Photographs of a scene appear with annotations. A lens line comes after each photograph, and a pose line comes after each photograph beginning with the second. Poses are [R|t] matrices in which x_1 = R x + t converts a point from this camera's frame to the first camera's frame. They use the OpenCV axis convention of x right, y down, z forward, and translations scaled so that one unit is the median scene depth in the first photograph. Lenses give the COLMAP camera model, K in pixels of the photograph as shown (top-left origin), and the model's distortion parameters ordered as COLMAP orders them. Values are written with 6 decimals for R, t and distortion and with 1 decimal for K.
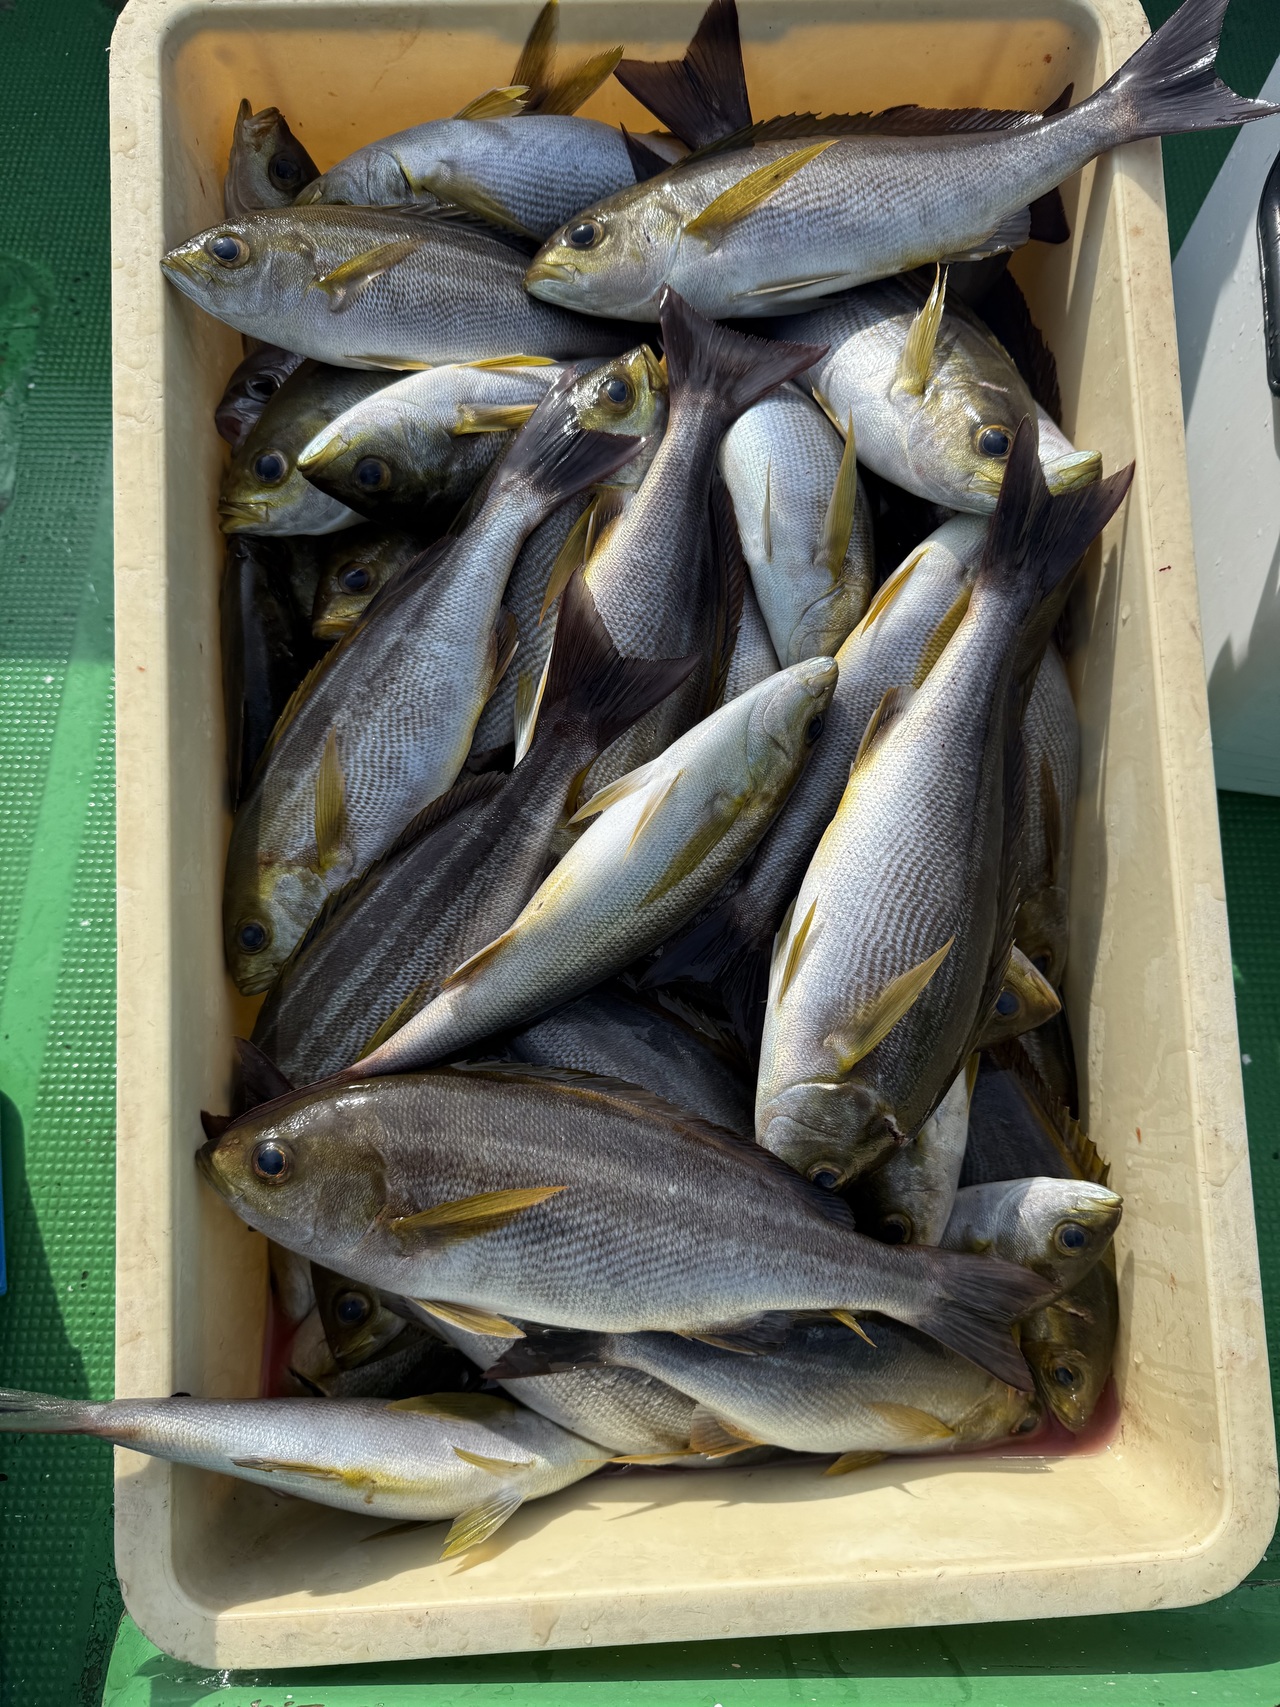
lens RADIAL K [[1372.6, 0, 640.0], [0, 1372.6, 853.5], [0, 0, 1]] dist [0.000304, 0.003261]
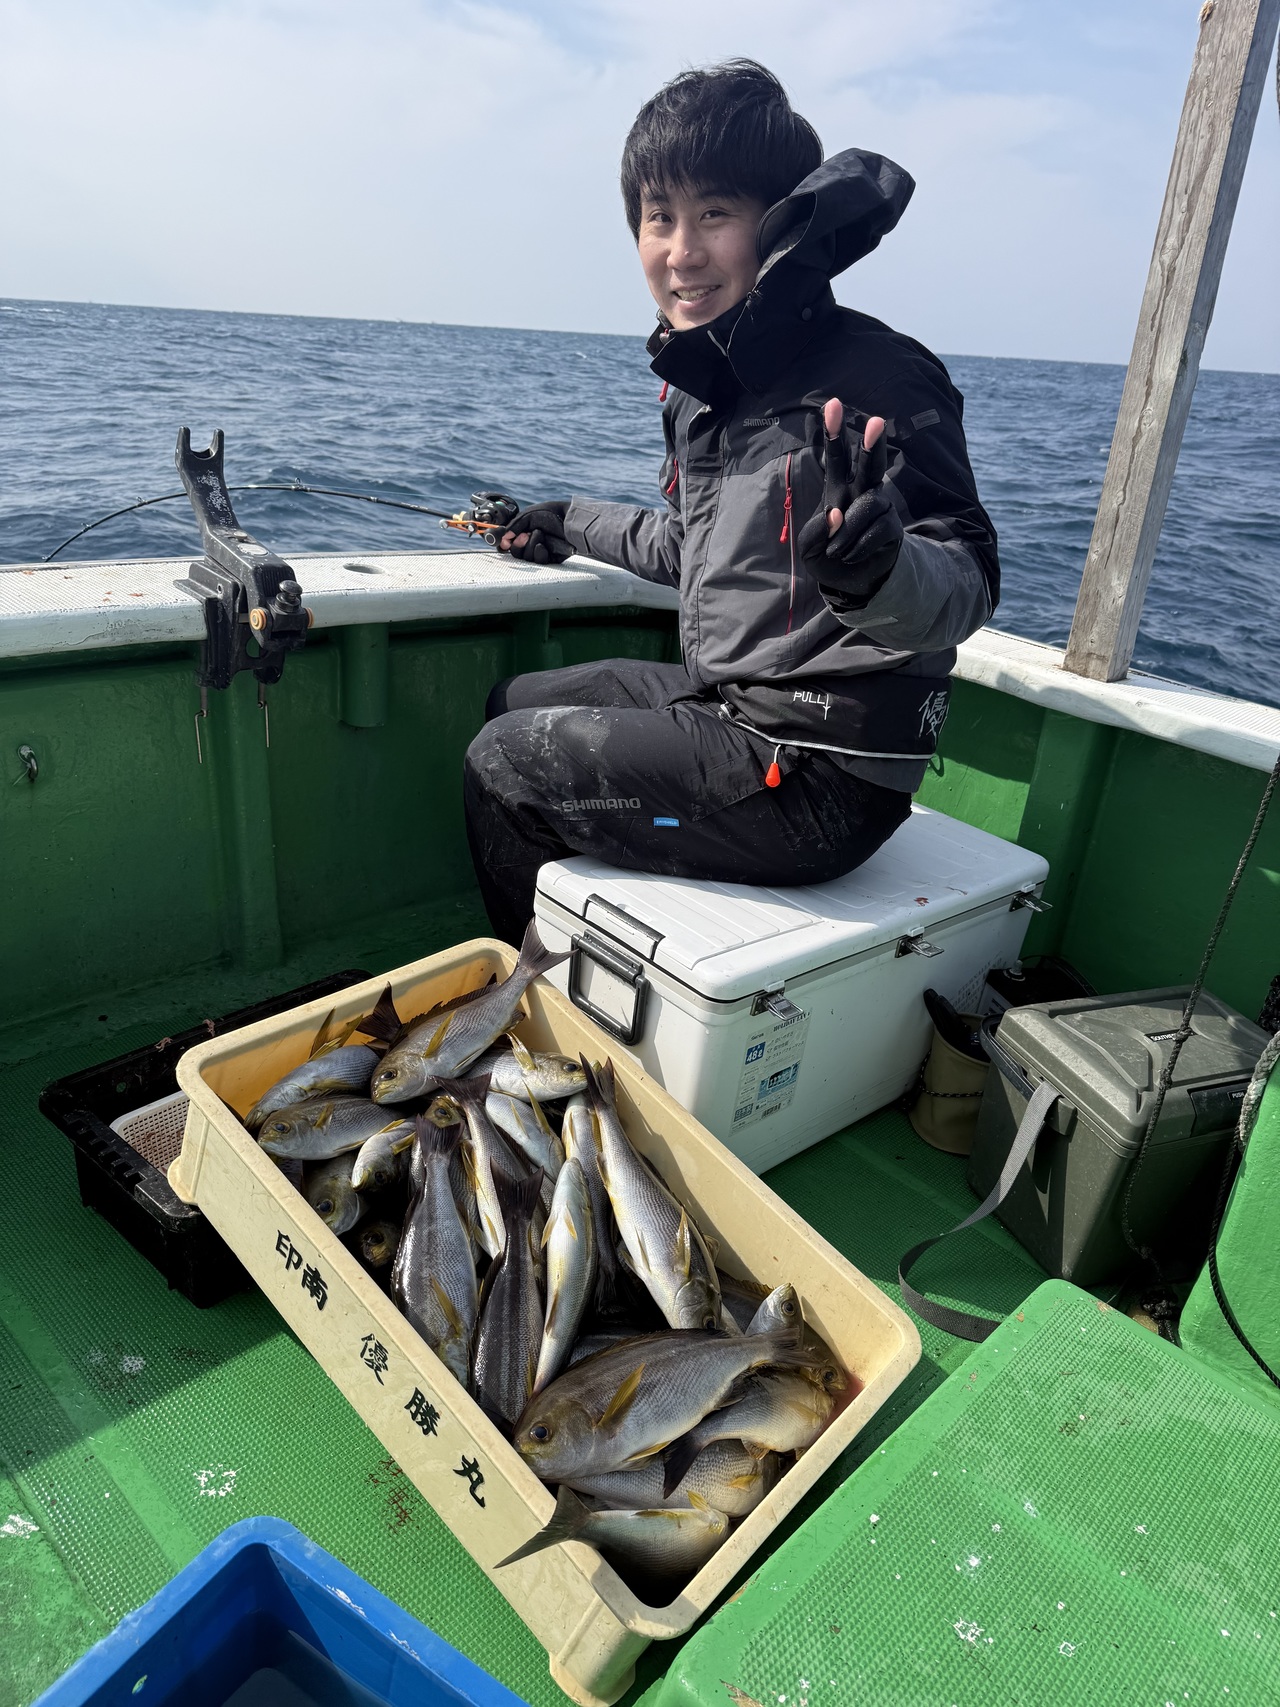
lens RADIAL K [[1372.6, 0, 640.0], [0, 1372.6, 853.5], [0, 0, 1]] dist [0.000304, 0.003261]
pose [[0.668546, -0.235493, 0.705400, -1.386928], [0.644909, 0.655928, -0.392239, 0.544367], [-0.370322, 0.717148, 0.590390, -0.901522]]
